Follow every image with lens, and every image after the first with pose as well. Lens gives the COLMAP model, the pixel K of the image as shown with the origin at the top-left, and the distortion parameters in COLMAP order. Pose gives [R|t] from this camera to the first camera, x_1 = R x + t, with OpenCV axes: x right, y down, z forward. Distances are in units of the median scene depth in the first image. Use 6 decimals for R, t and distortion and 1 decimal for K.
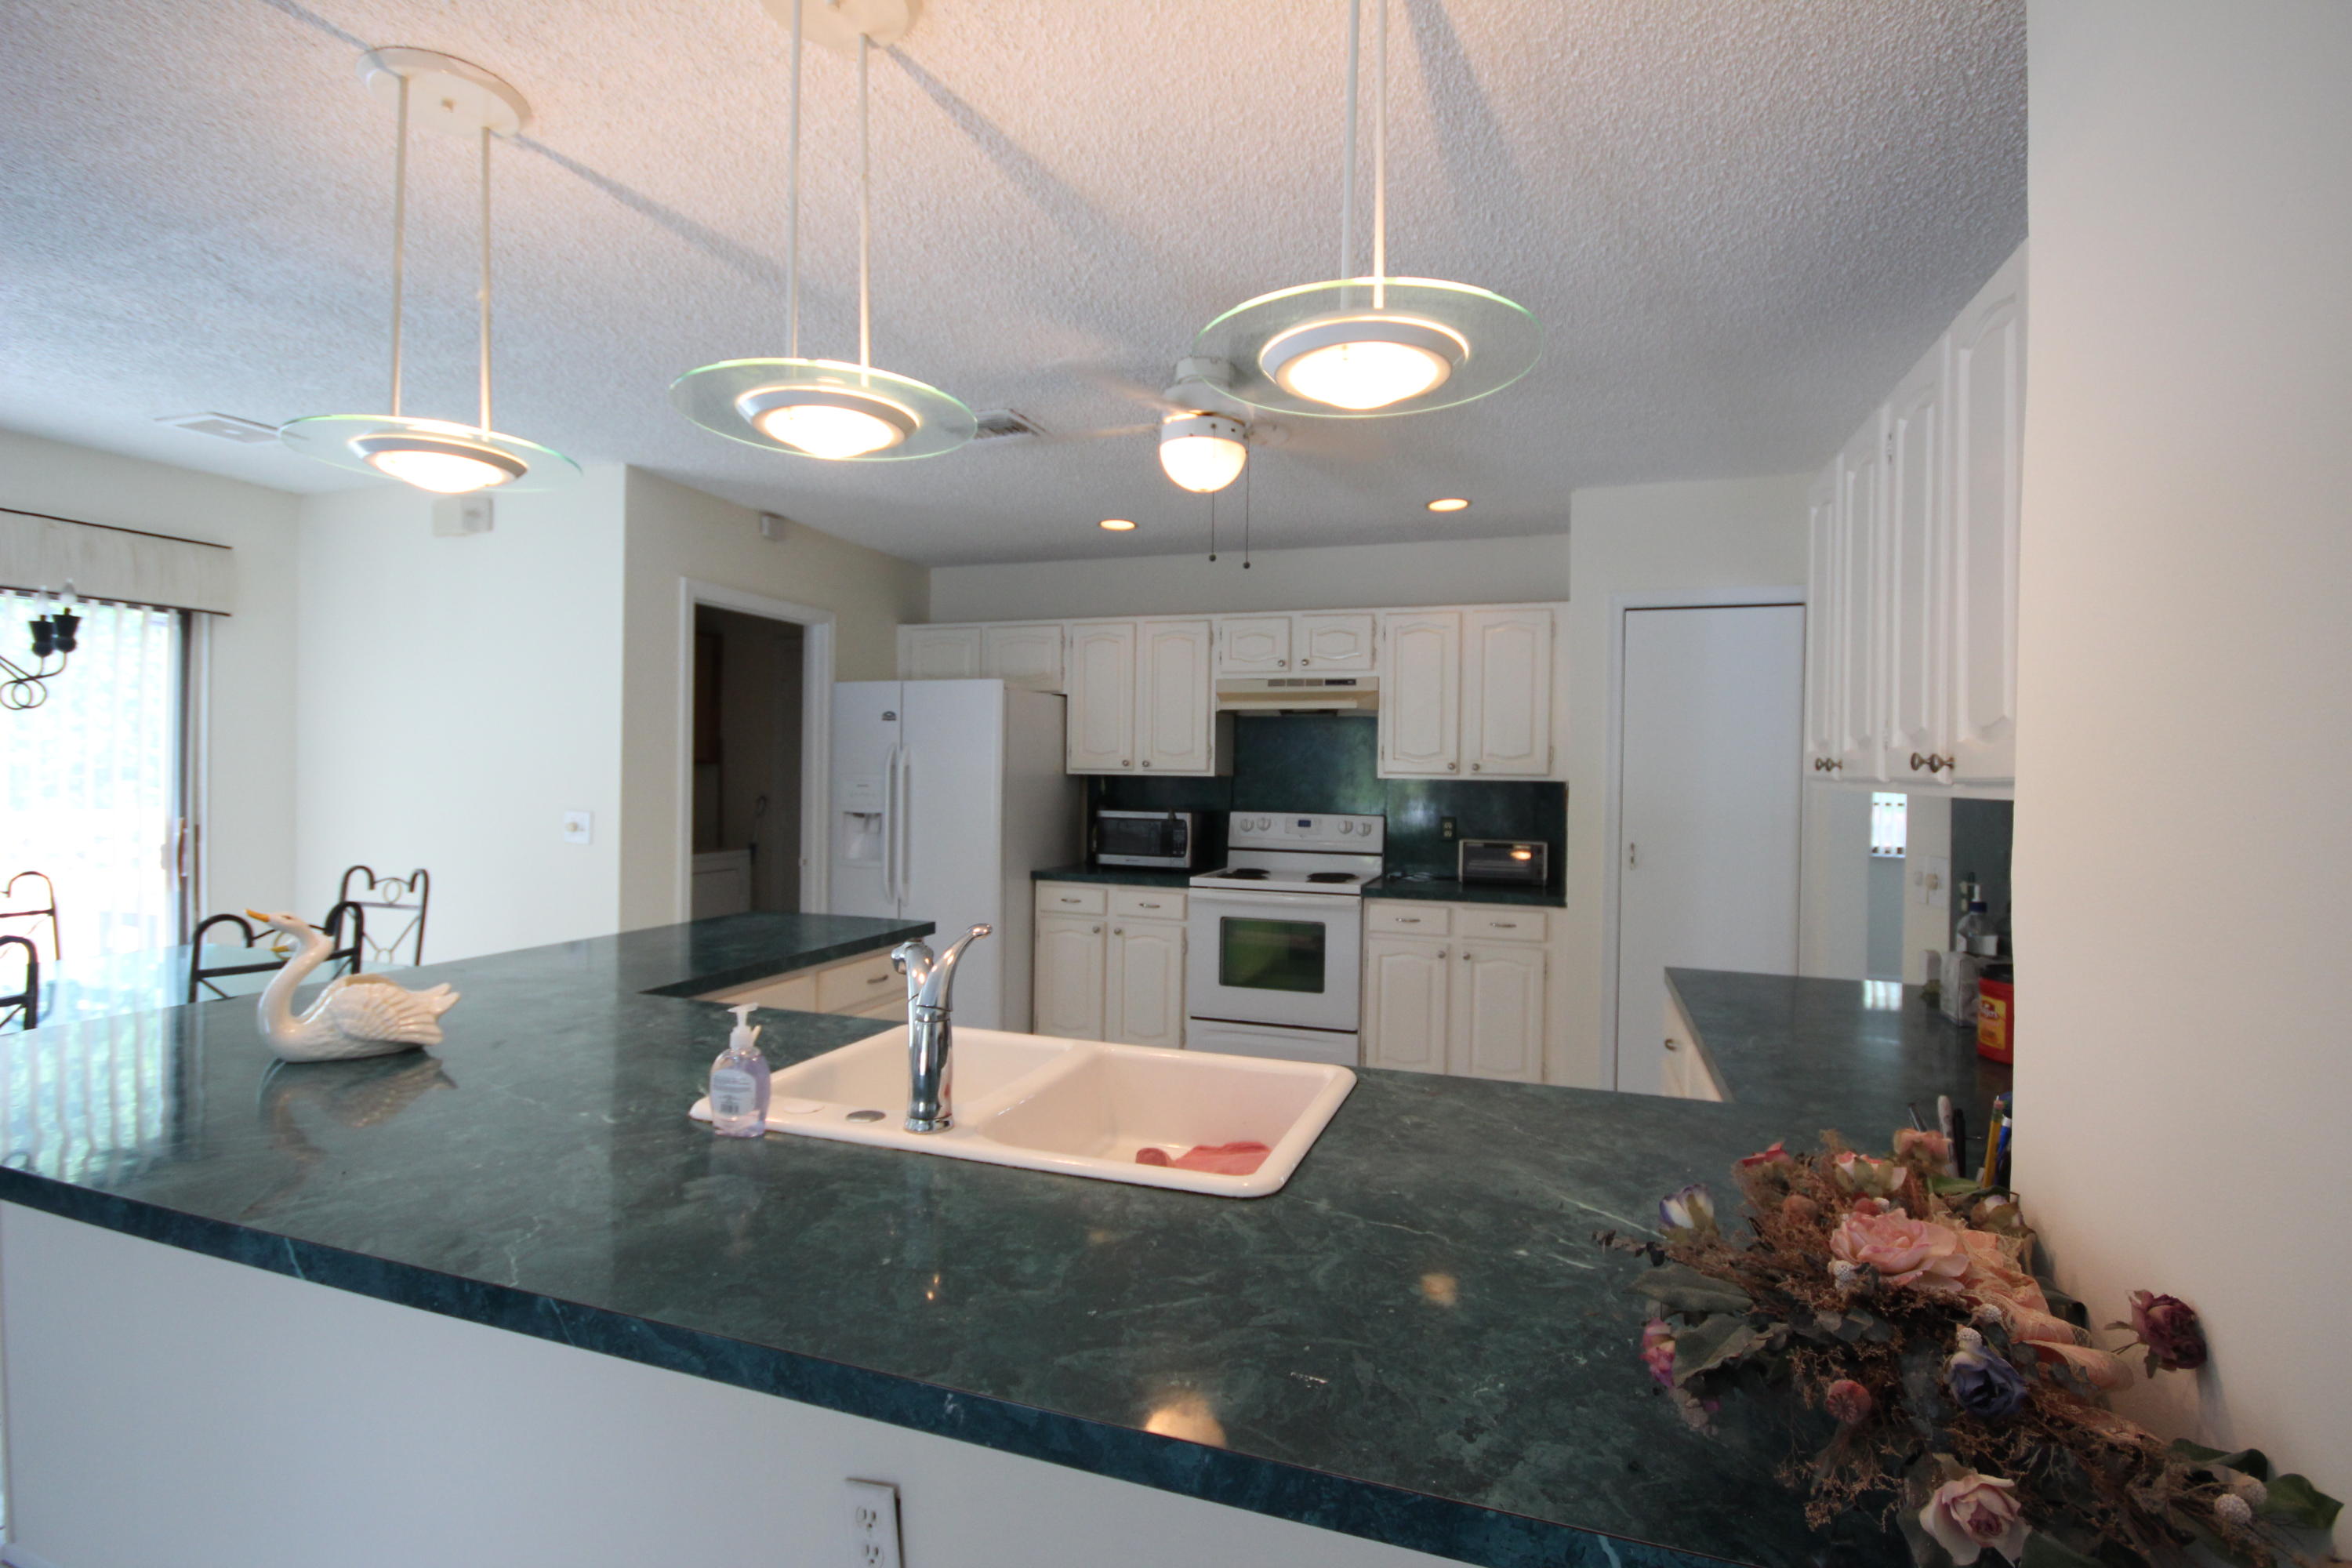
lens RADIAL K [[1106.4, 0, 1180.4], [0, 1106.4, 781.1], [0, 0, 1]] dist [-0.002028, -0.000065]
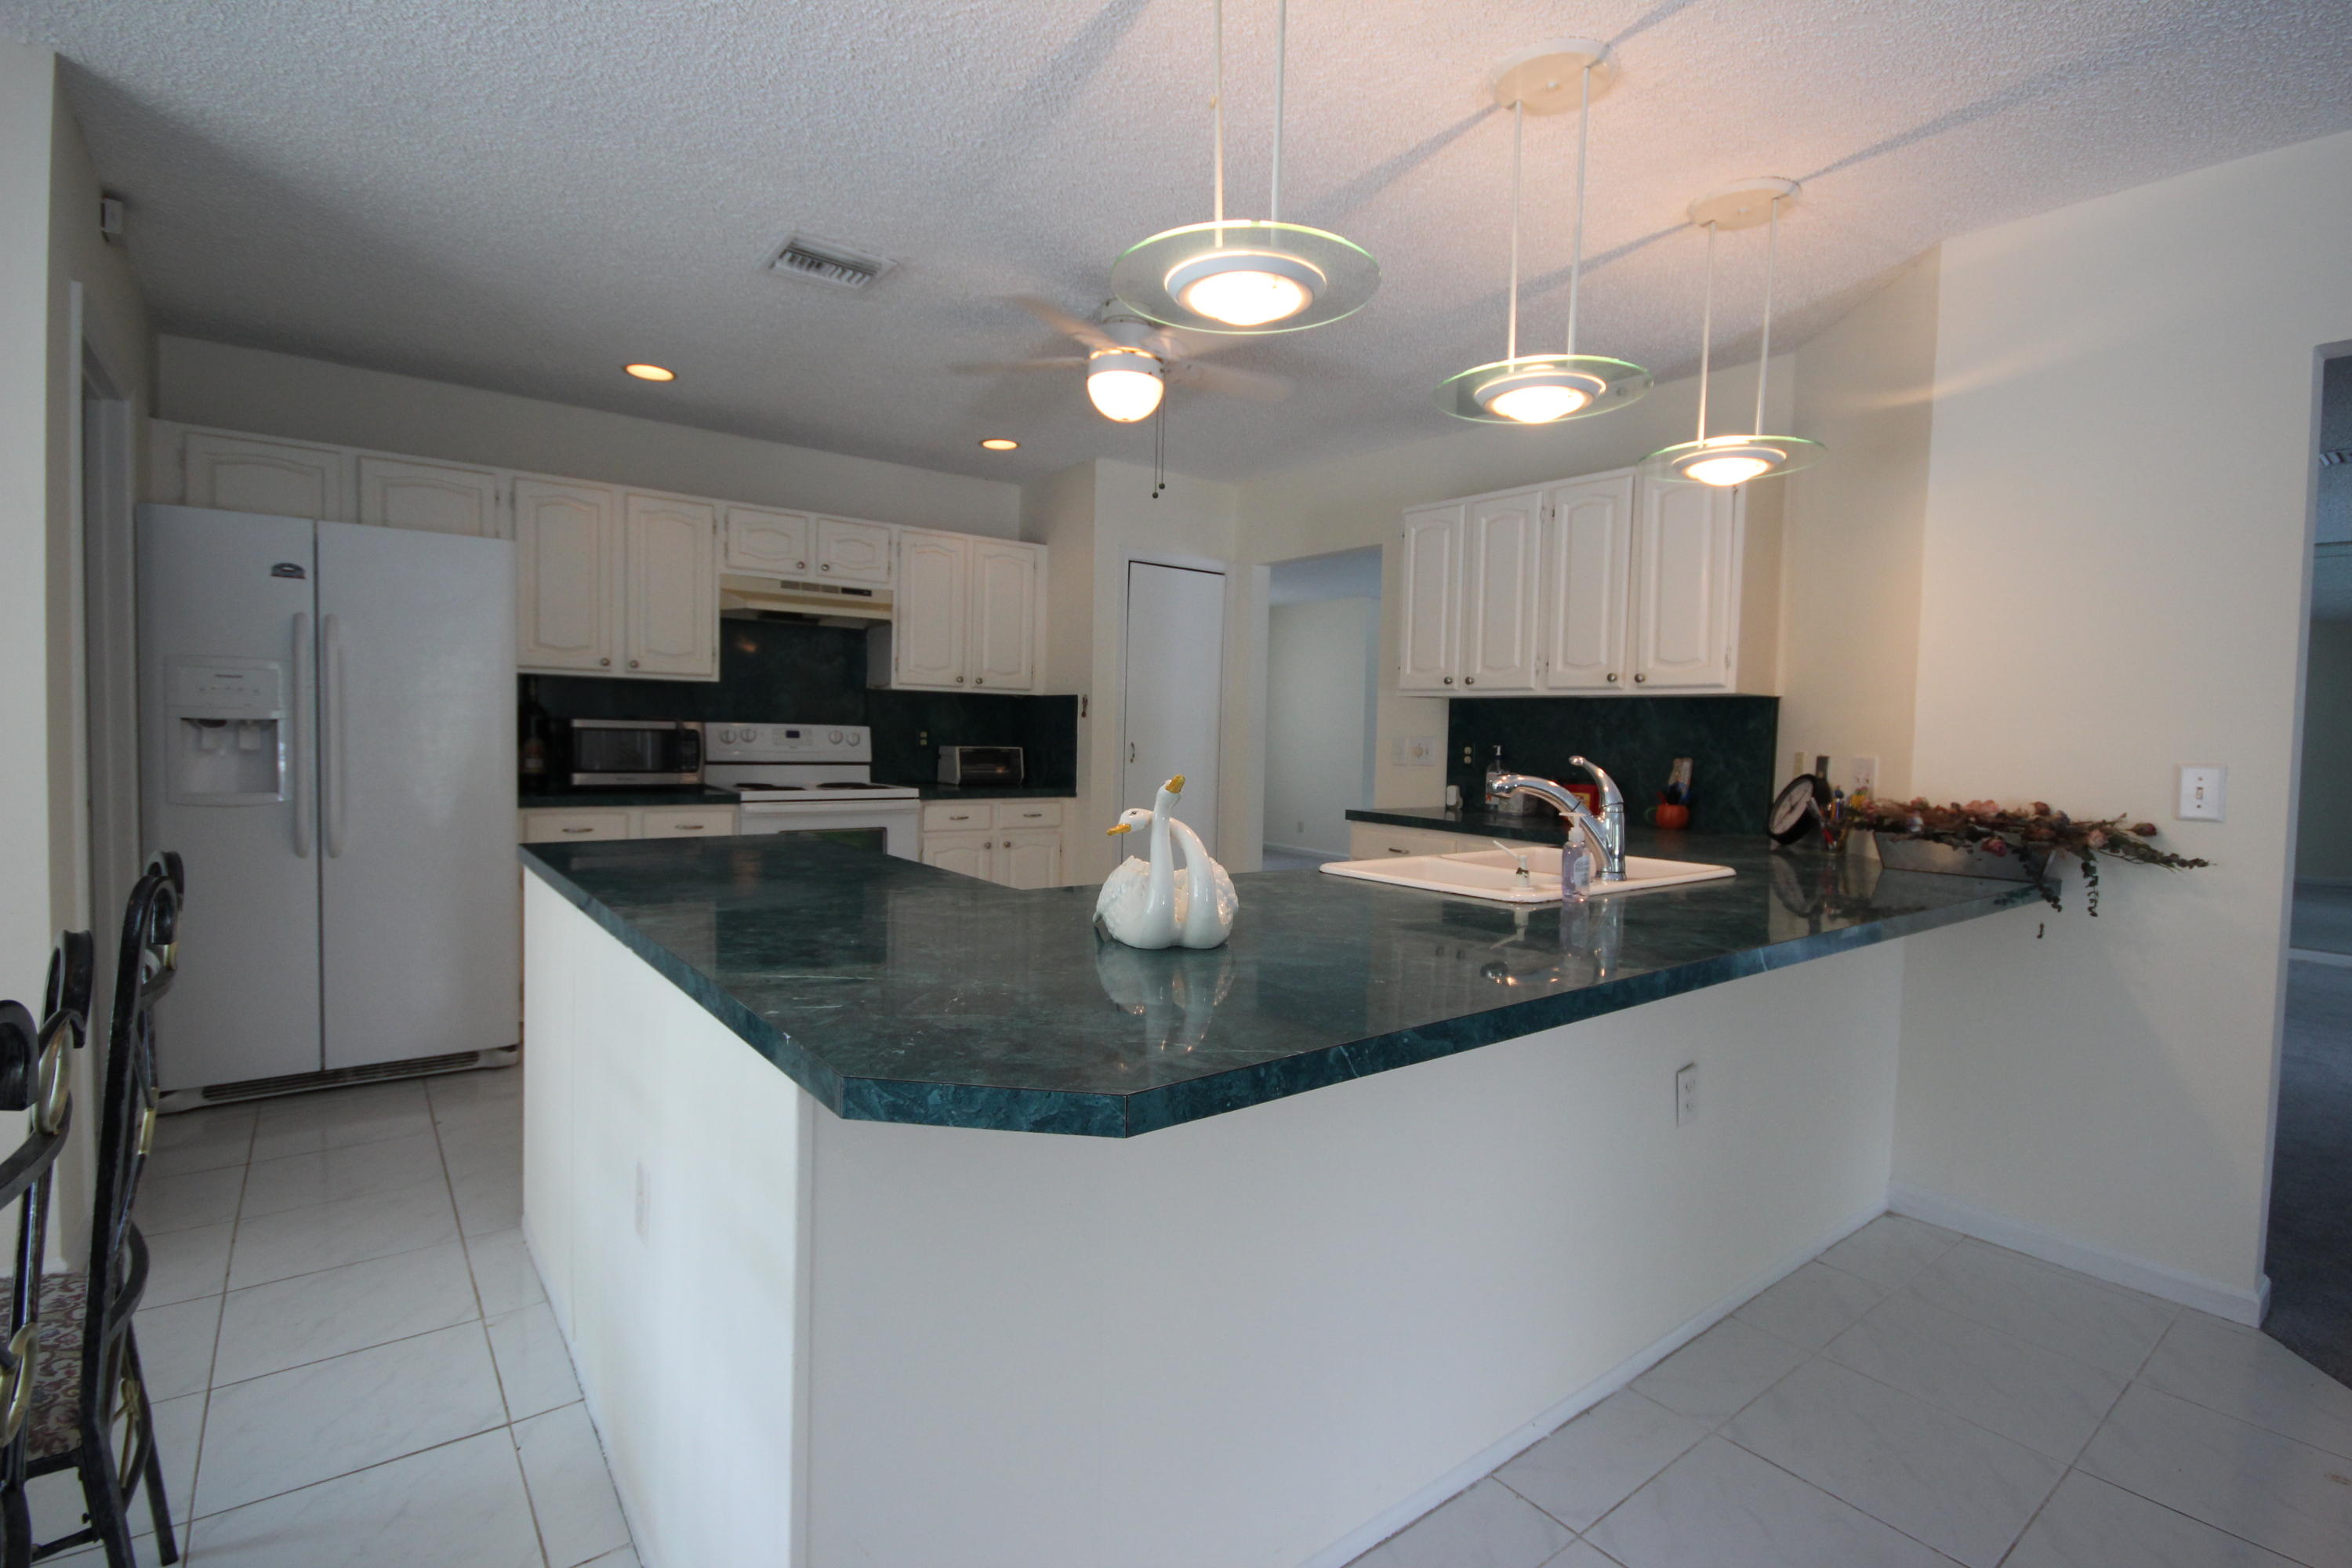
lens RADIAL K [[1106.4, 0, 1180.4], [0, 1106.4, 781.1], [0, 0, 1]] dist [-0.002028, -0.000065]
pose [[0.541986, -0.038110, 0.839523, -0.537275], [-0.008259, 0.998681, 0.050667, 0.028397], [-0.840347, -0.034395, 0.540956, 0.200860]]
